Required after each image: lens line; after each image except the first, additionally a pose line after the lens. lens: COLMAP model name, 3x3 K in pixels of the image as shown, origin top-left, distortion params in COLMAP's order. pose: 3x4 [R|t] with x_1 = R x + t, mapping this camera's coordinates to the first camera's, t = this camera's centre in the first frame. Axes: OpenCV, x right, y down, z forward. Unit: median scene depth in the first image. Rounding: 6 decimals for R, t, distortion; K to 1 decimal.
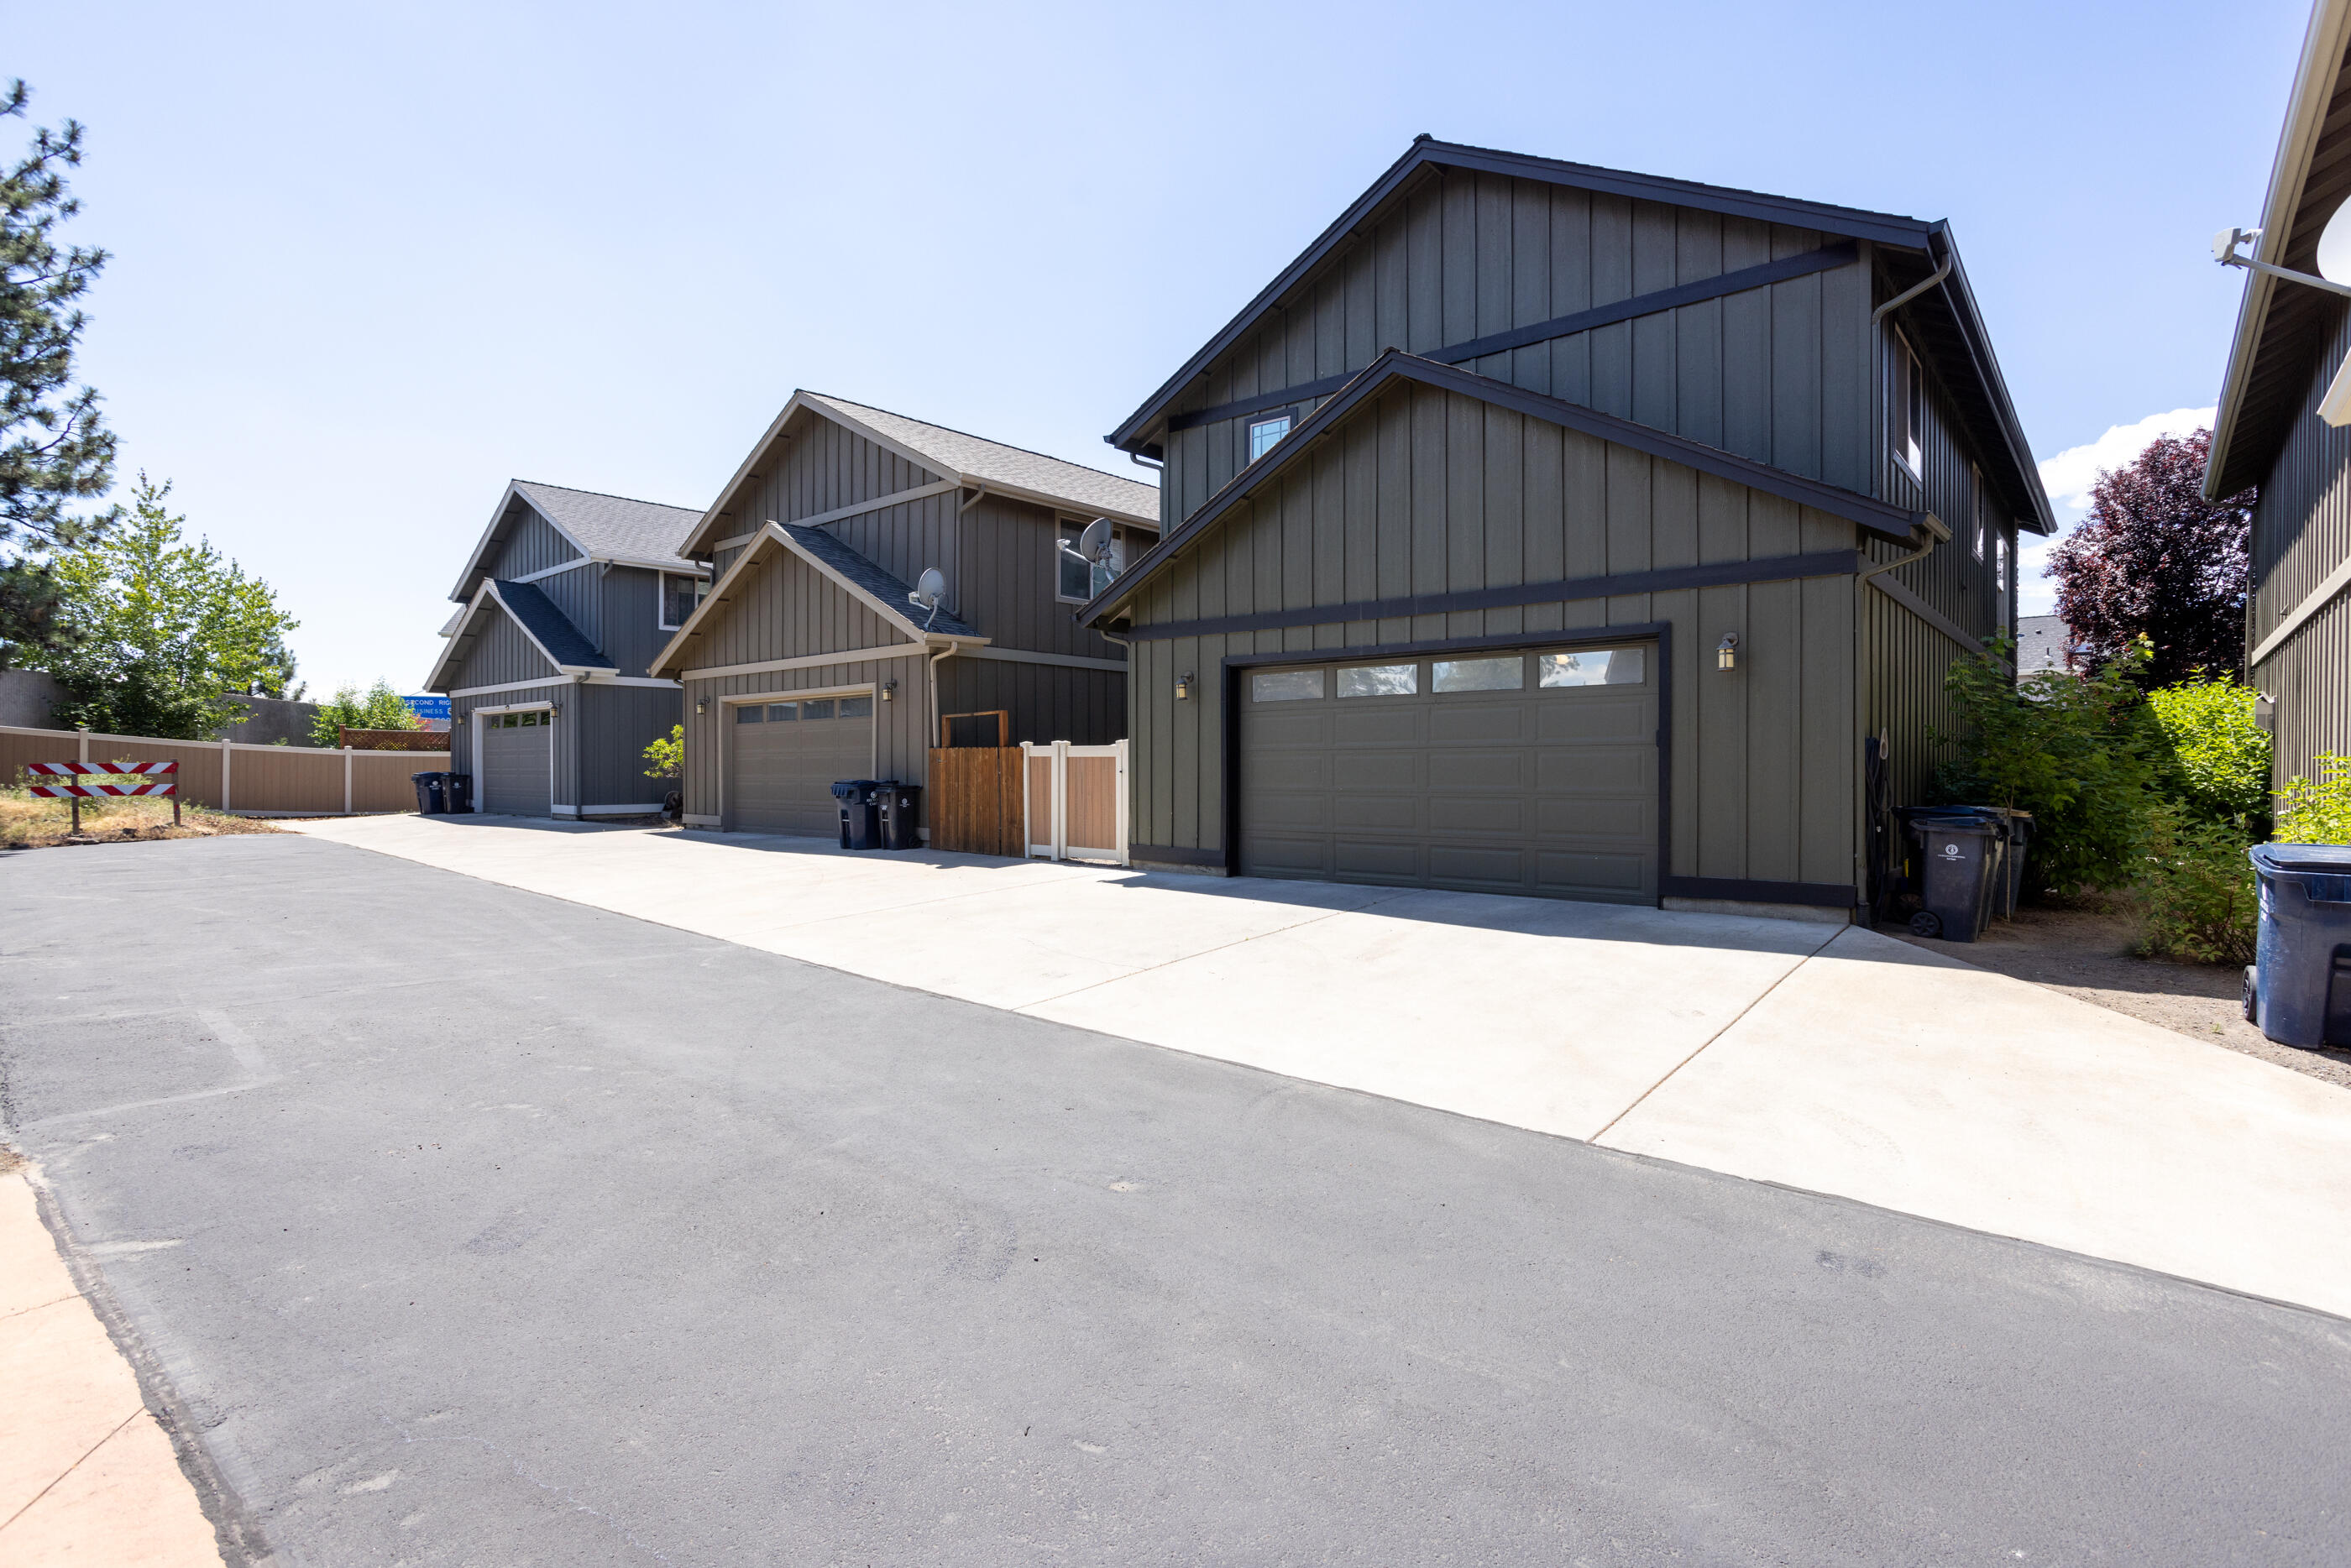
lens RADIAL K [[1164.7, 0, 1192.5], [0, 1164.7, 779.5], [0, 0, 1]] dist [0.000869, 0.005362]
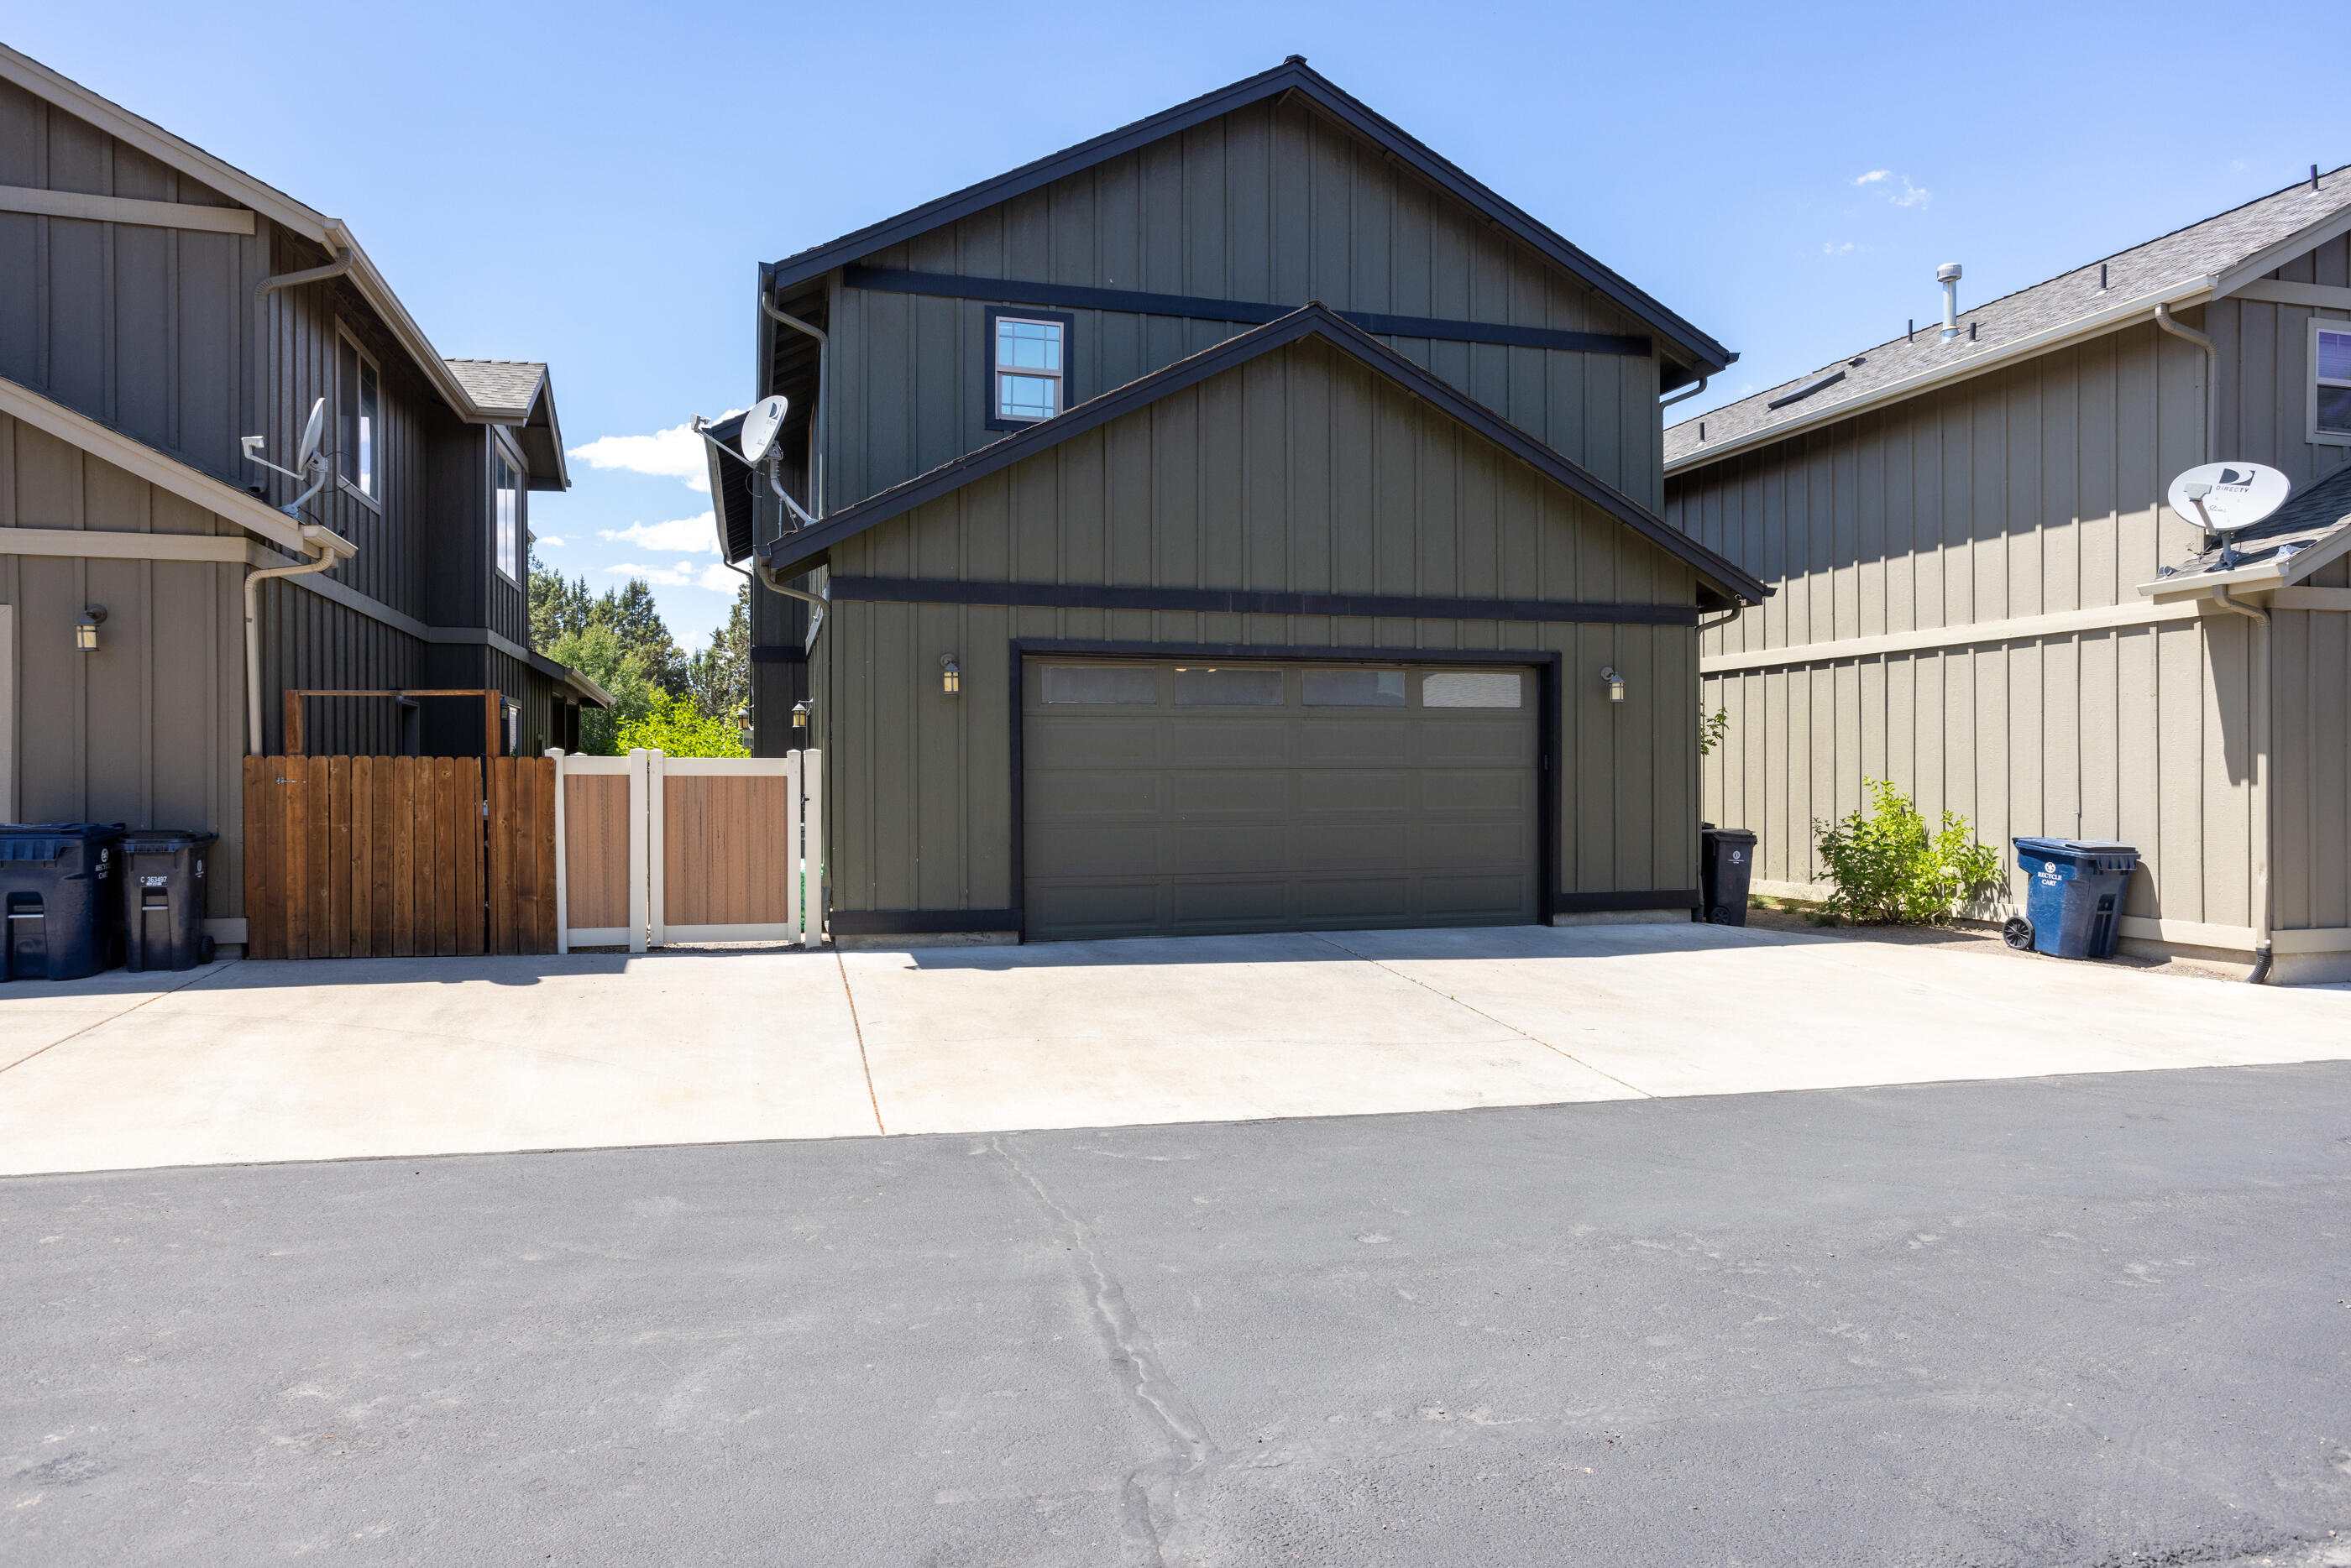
lens RADIAL K [[1524.8, 0, 1179.9], [0, 1524.8, 792.8], [0, 0, 1]] dist [-0.013990, 0.015114]
pose [[0.541299, -0.016261, 0.840673, -0.682345], [0.005243, 0.999859, 0.015964, -0.023749], [-0.840814, -0.004233, 0.541308, 0.394785]]
